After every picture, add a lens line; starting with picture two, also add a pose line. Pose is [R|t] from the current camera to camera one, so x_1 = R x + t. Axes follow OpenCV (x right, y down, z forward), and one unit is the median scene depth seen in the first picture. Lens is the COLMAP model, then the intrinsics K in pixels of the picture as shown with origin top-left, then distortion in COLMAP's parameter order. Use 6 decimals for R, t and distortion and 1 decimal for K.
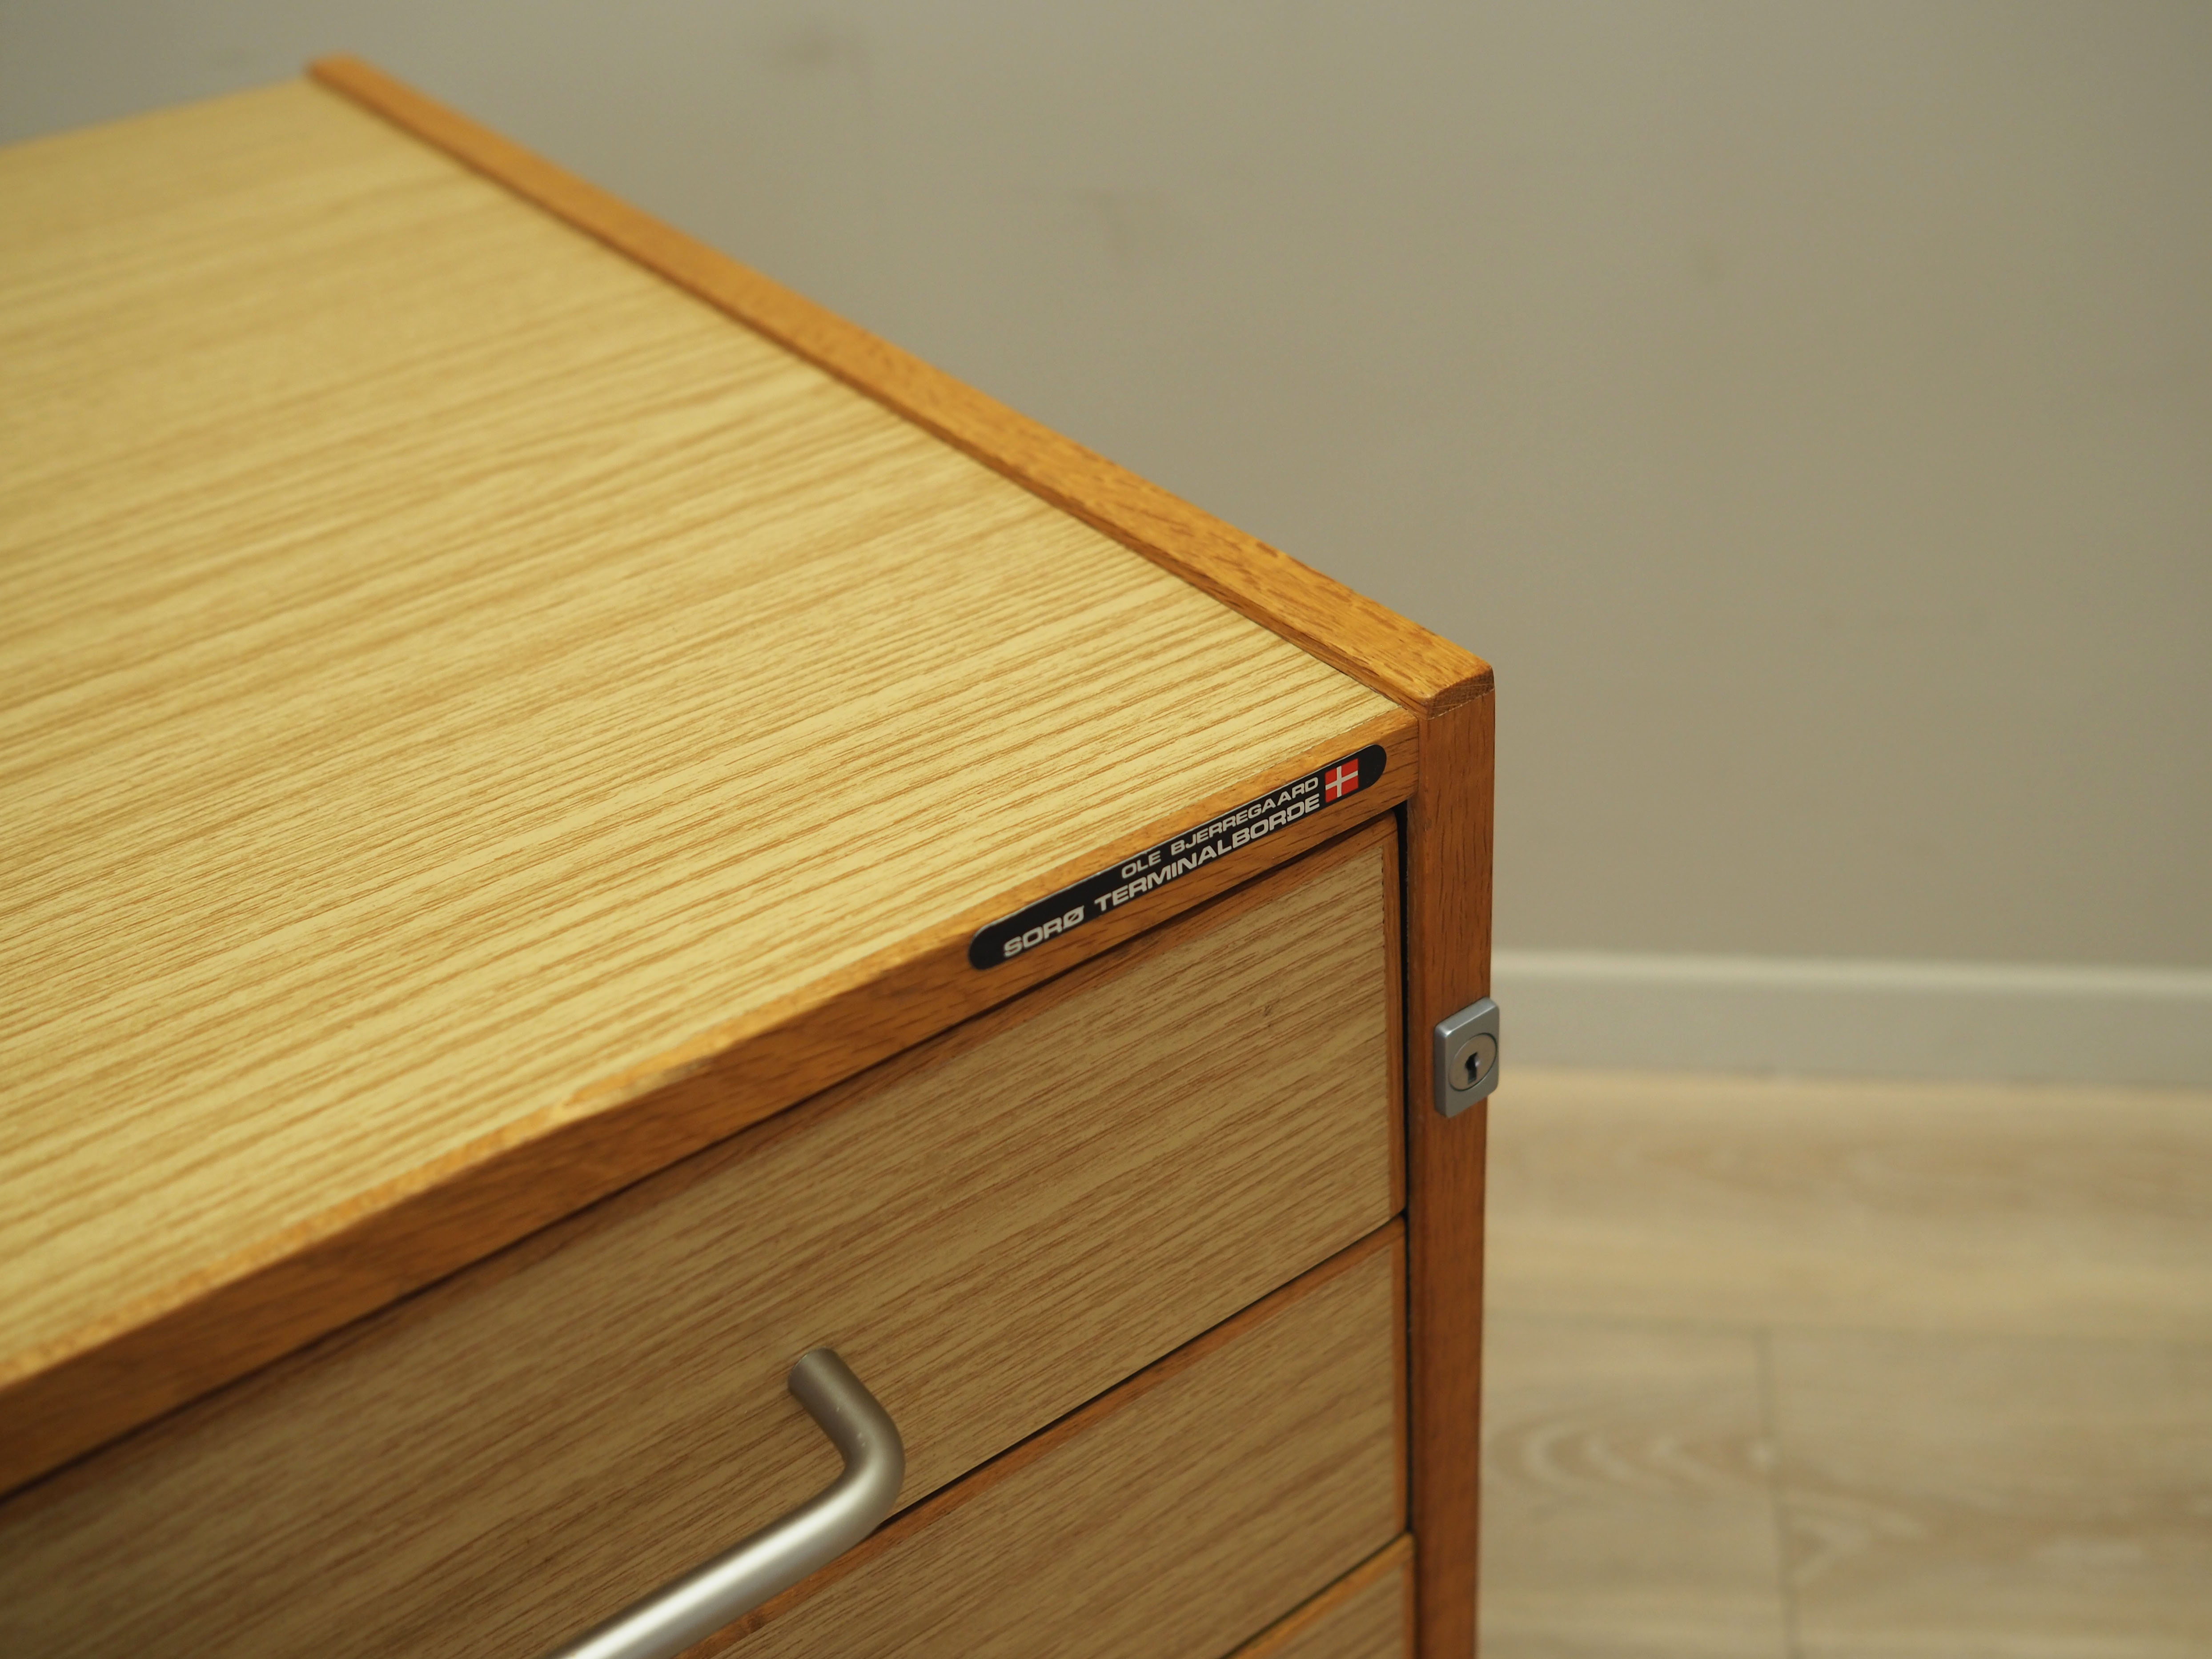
lens RADIAL K [[2179.8, 0, 1196.2], [0, 2179.8, 821.1], [0, 0, 1]] dist [-0.008311, -0.022930]
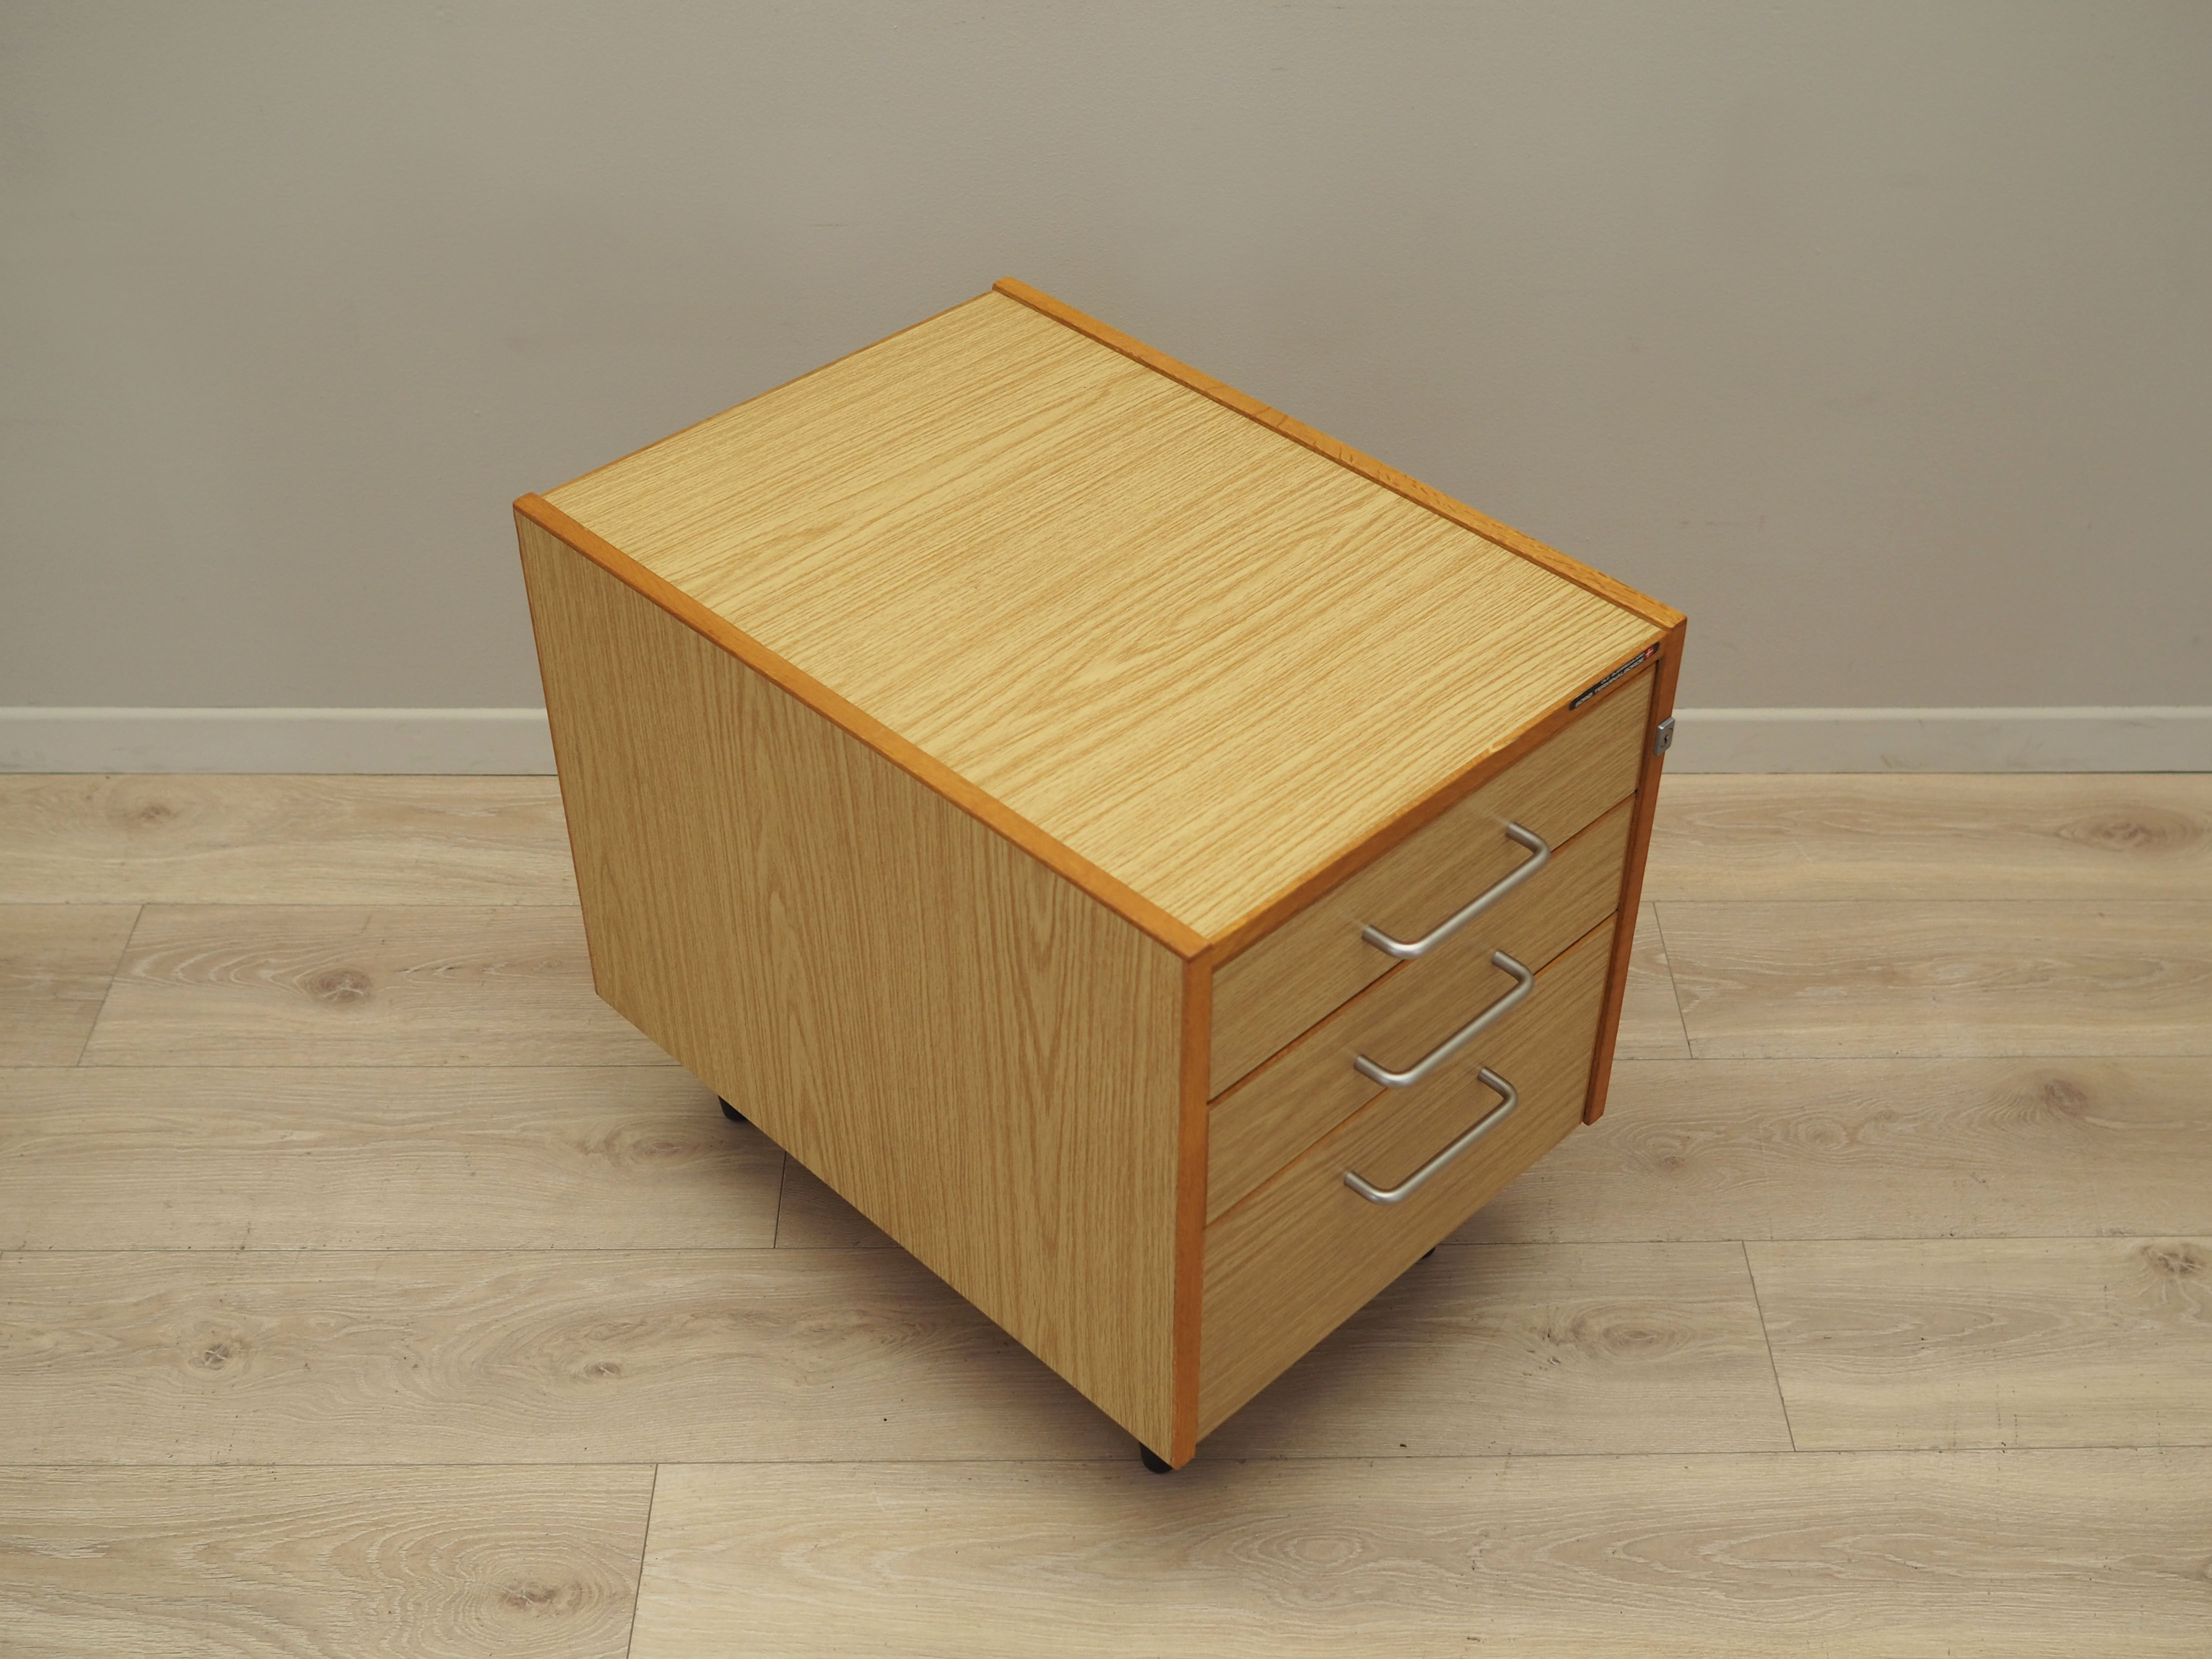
lens RADIAL K [[2738.6, 0, 1106.0], [0, 2738.6, 829.5], [0, 0, 1]] dist [-0.002610, -0.028502]
pose [[0.984382, -0.040087, 0.171420, -1.342781], [0.023294, 0.994827, 0.098881, -0.165975], [-0.174497, -0.093344, 0.980223, -2.724171]]
